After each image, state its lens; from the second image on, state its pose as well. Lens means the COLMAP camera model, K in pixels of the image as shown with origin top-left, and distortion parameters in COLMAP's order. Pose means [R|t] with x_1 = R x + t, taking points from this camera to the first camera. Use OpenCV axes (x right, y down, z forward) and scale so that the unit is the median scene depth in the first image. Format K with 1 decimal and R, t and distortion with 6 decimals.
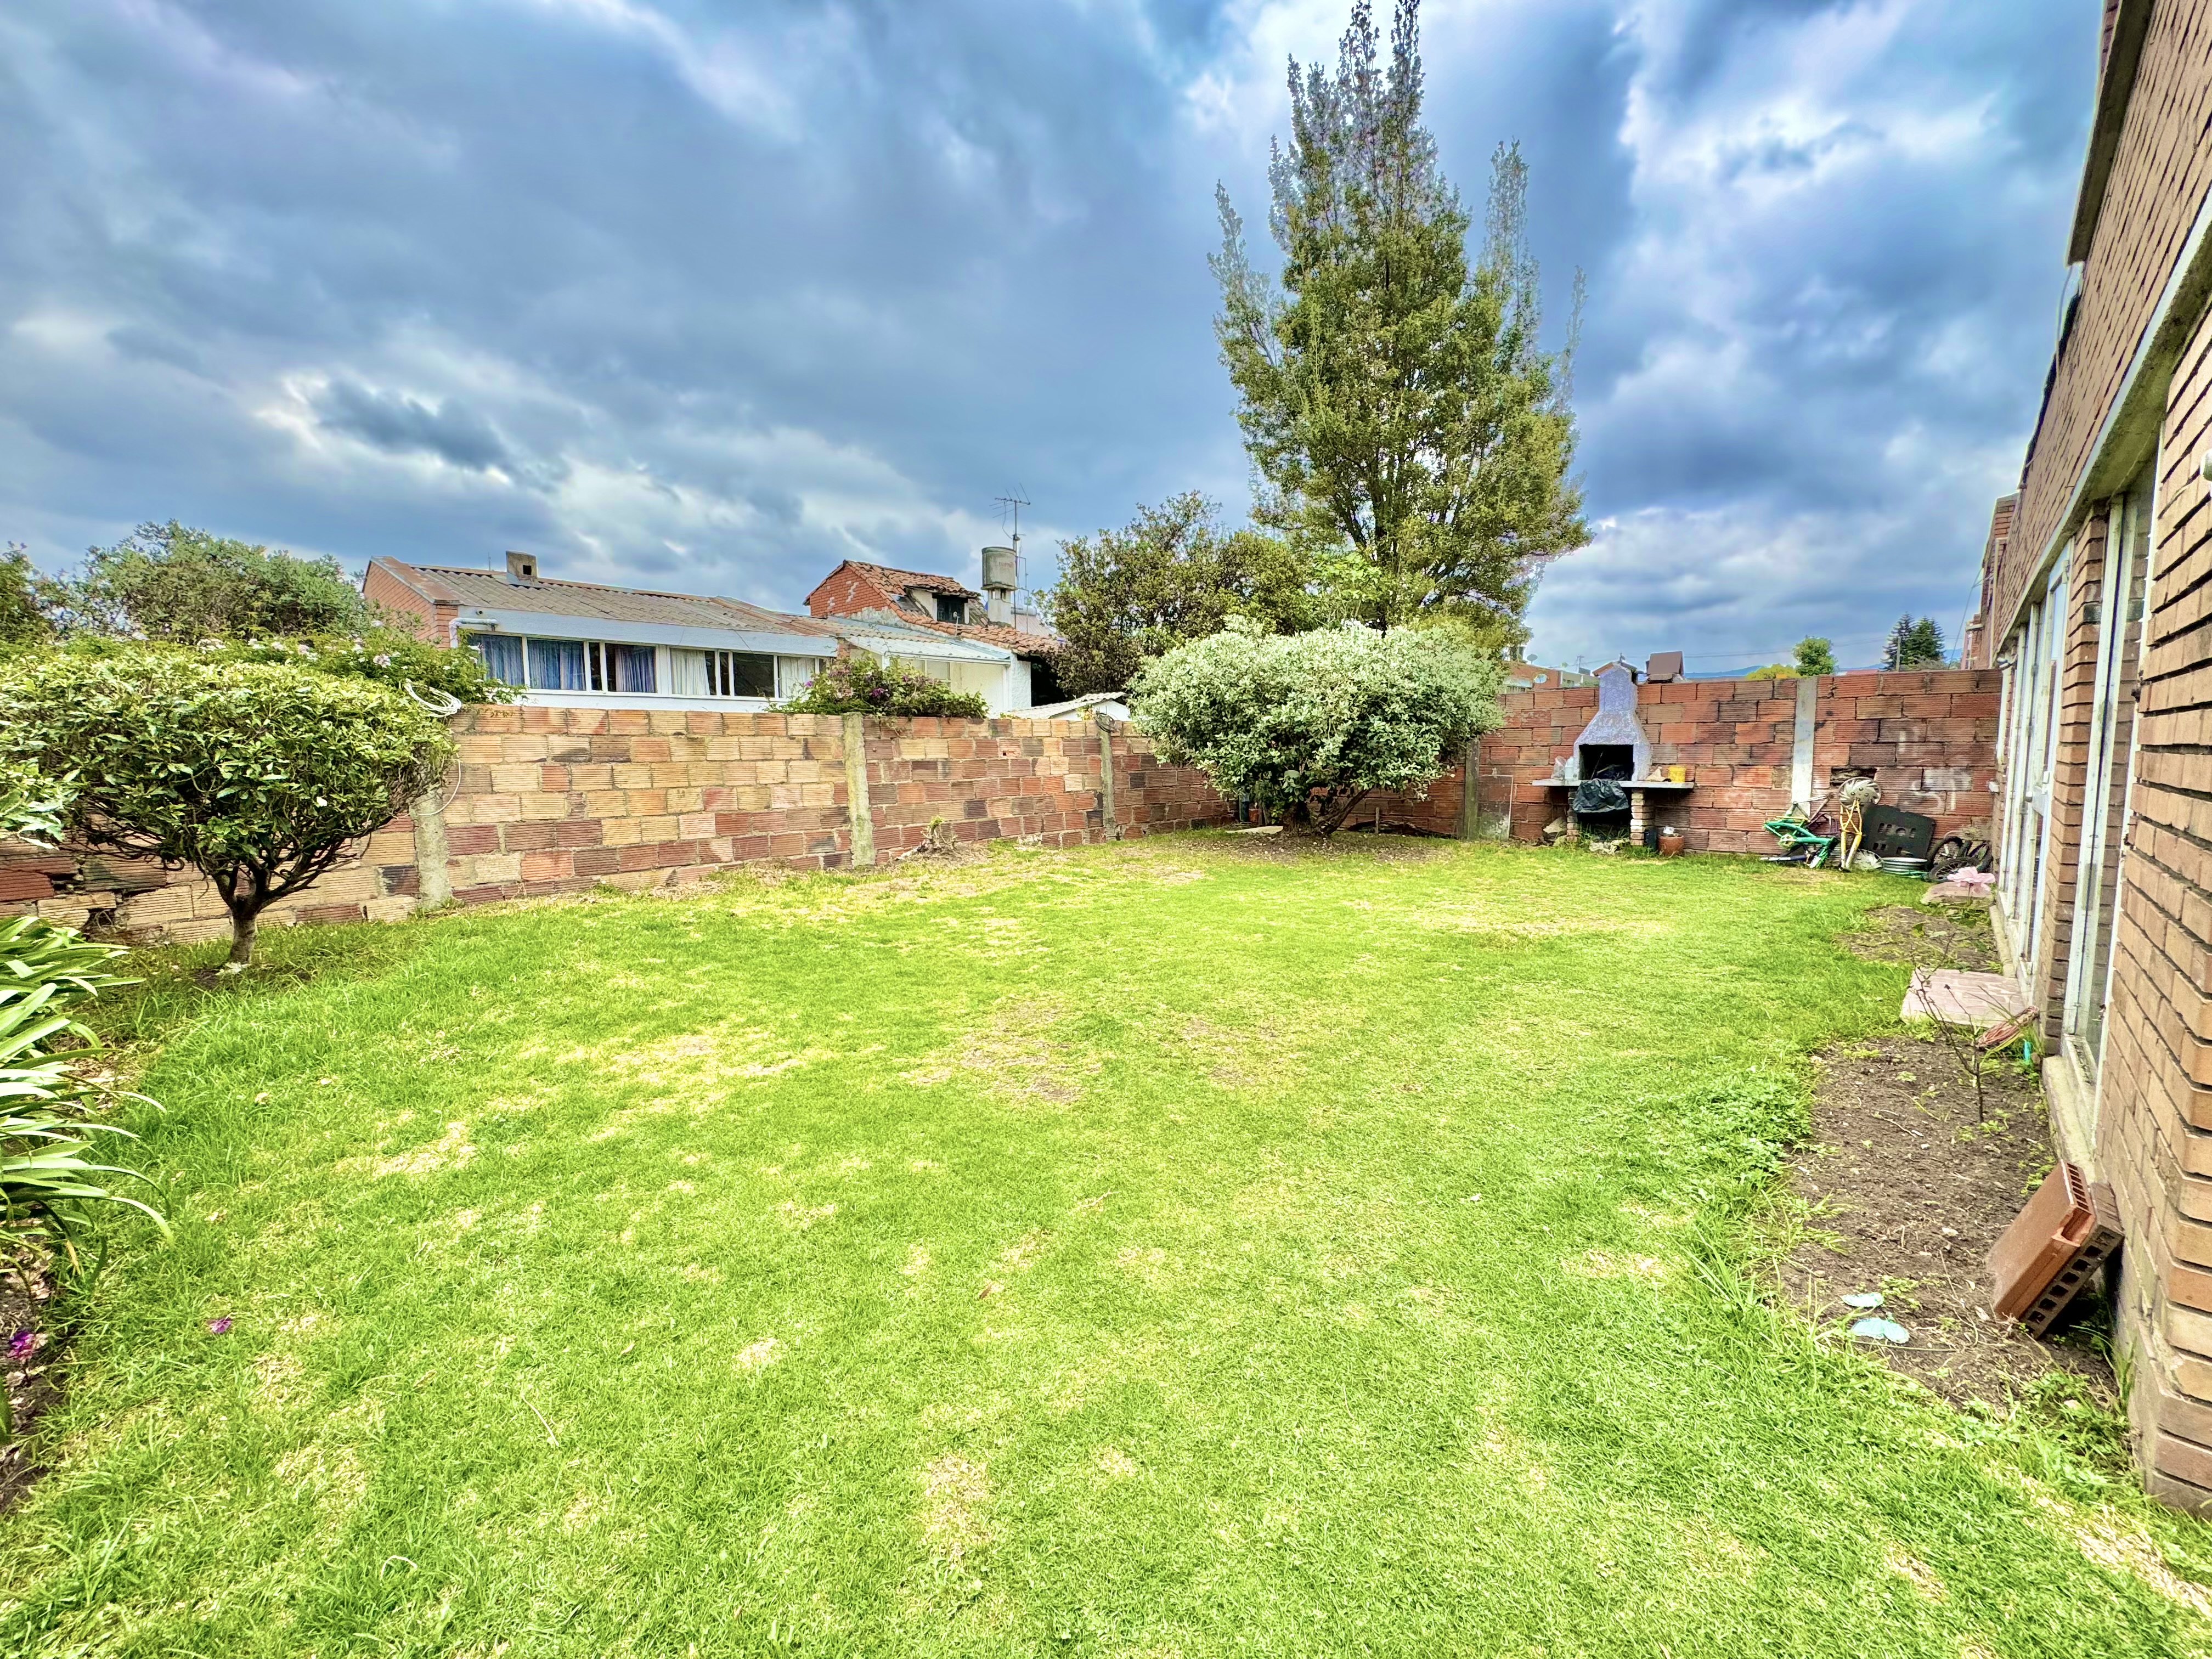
lens RADIAL K [[880.3, 0, 1107.4], [0, 880.3, 827.5], [0, 0, 1]] dist [-0.001006, 0.000112]
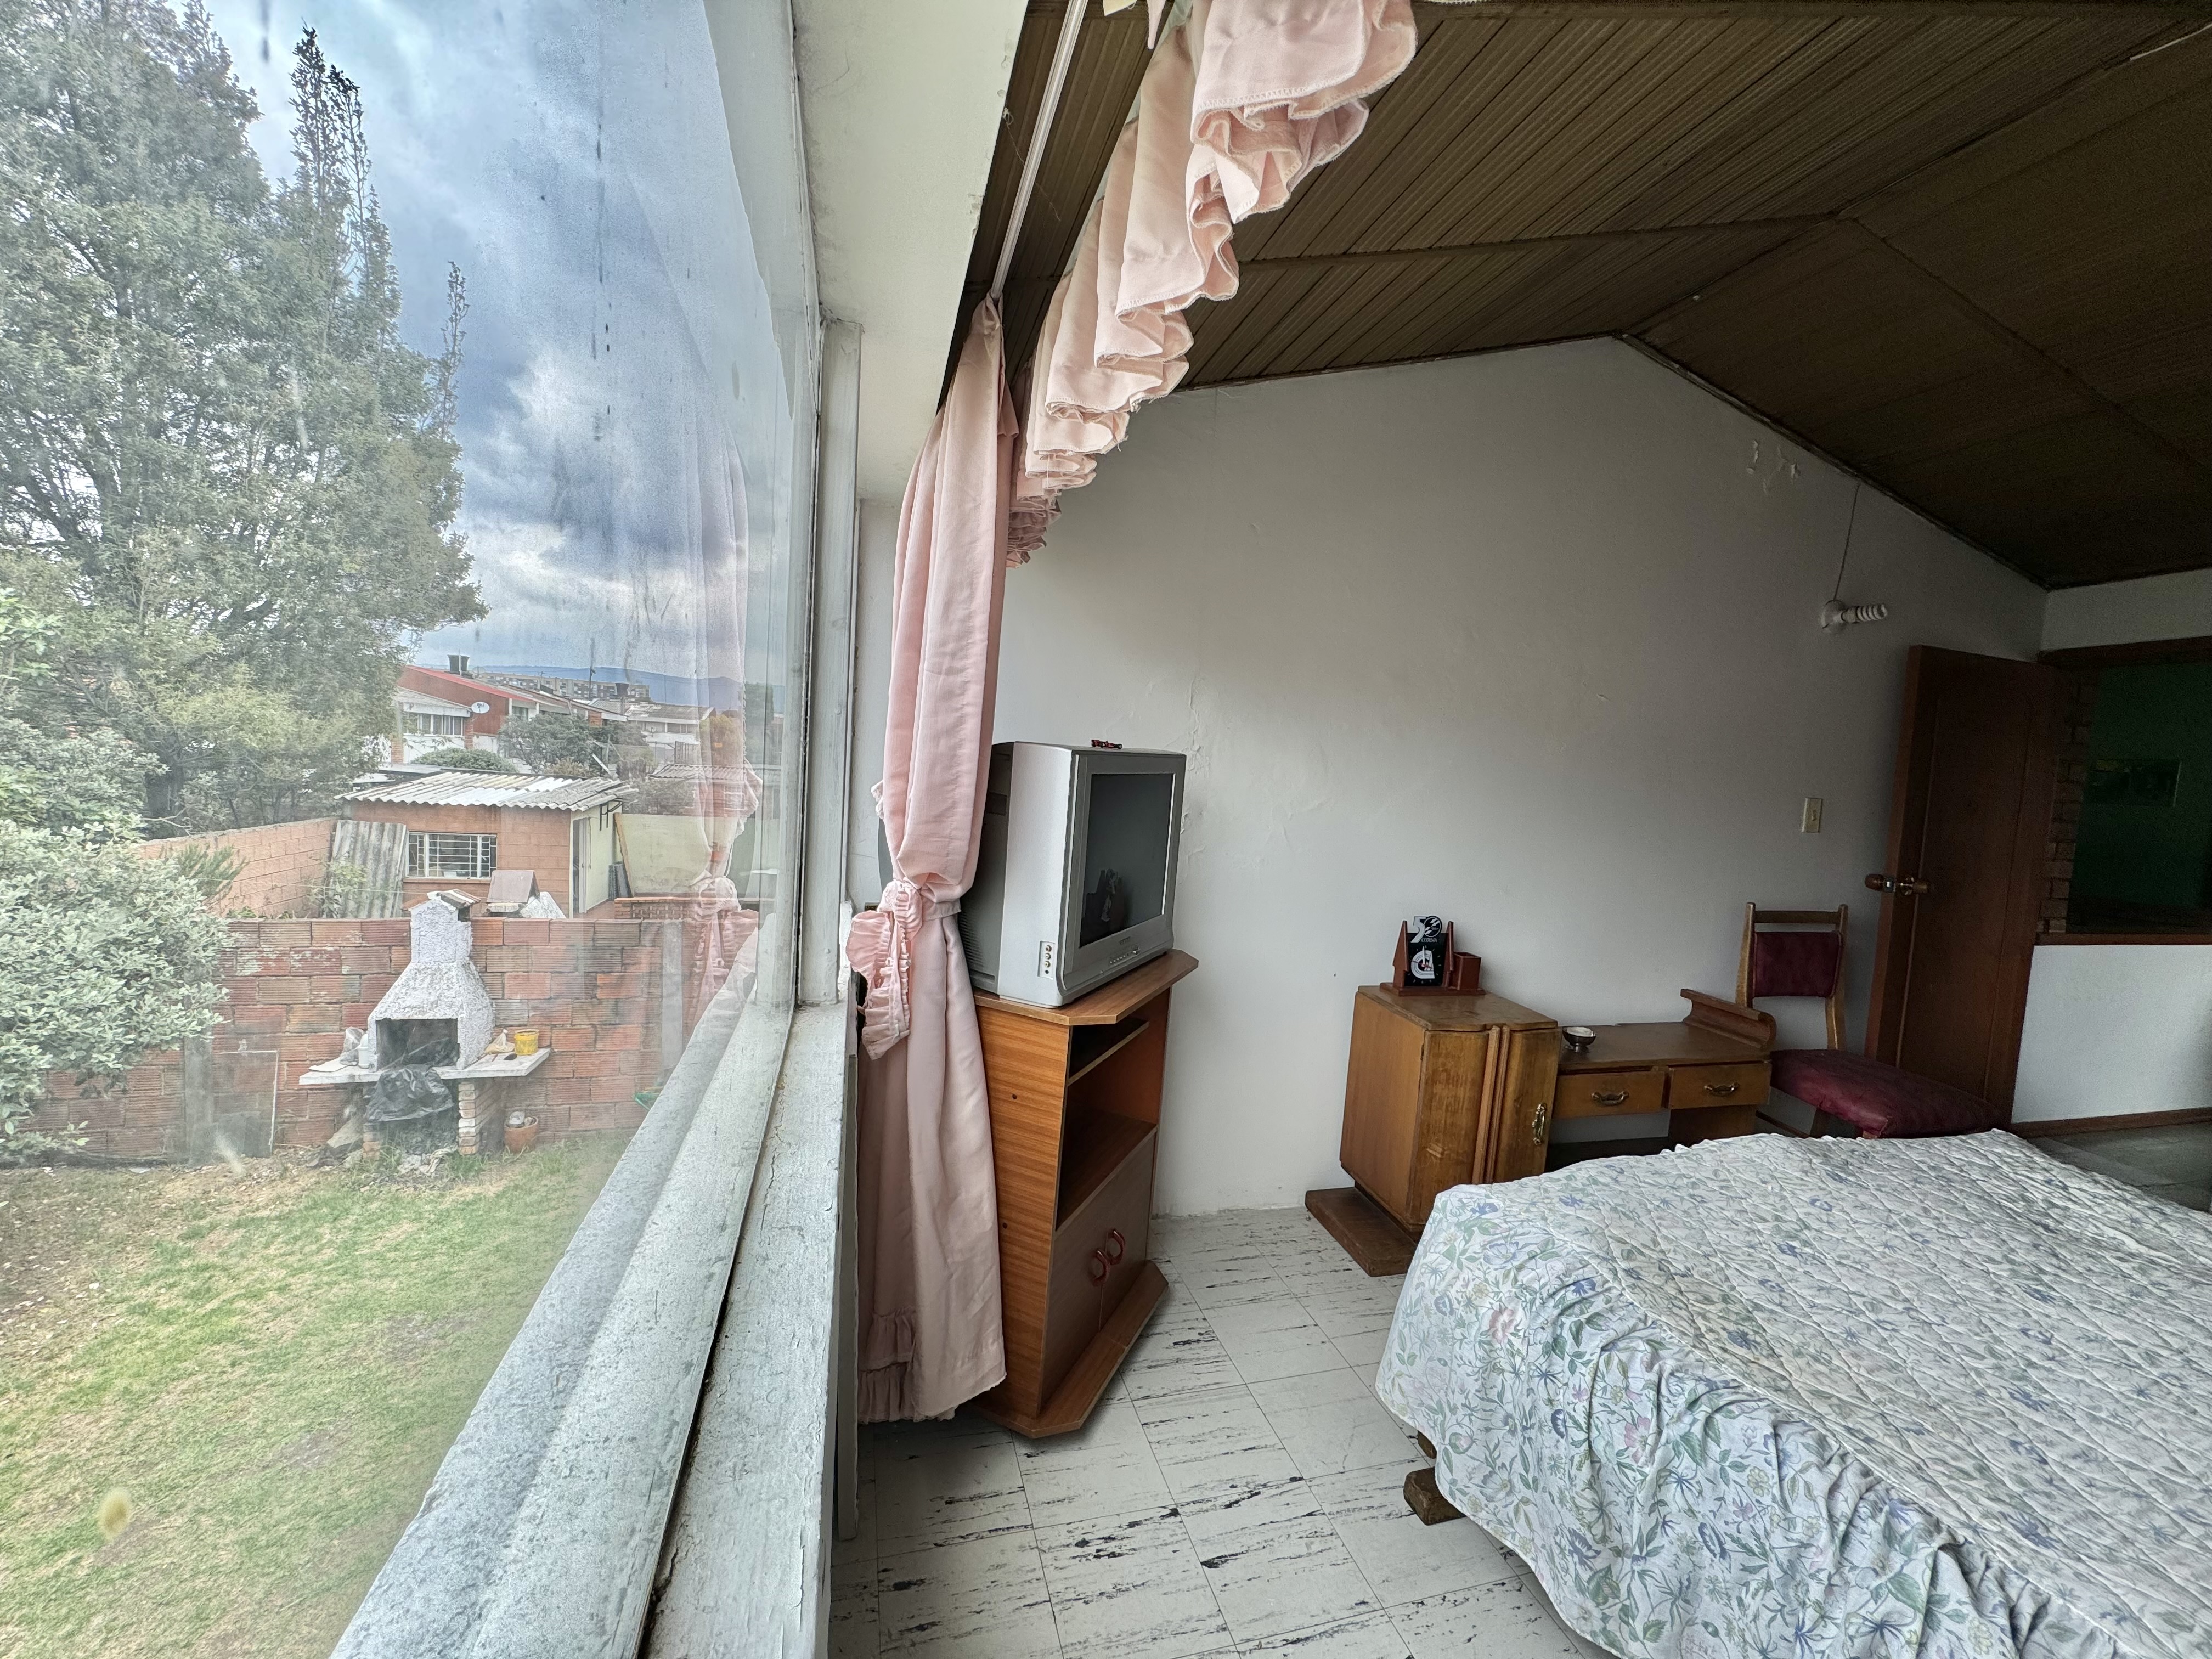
lens RADIAL K [[880.3, 0, 1107.4], [0, 880.3, 827.5], [0, 0, 1]] dist [-0.001006, 0.000112]
pose [[0.507262, -0.027327, 0.861359, 0.246034], [0.014375, 0.999626, 0.023248, -0.250449], [-0.861672, 0.000589, 0.507465, 0.176547]]
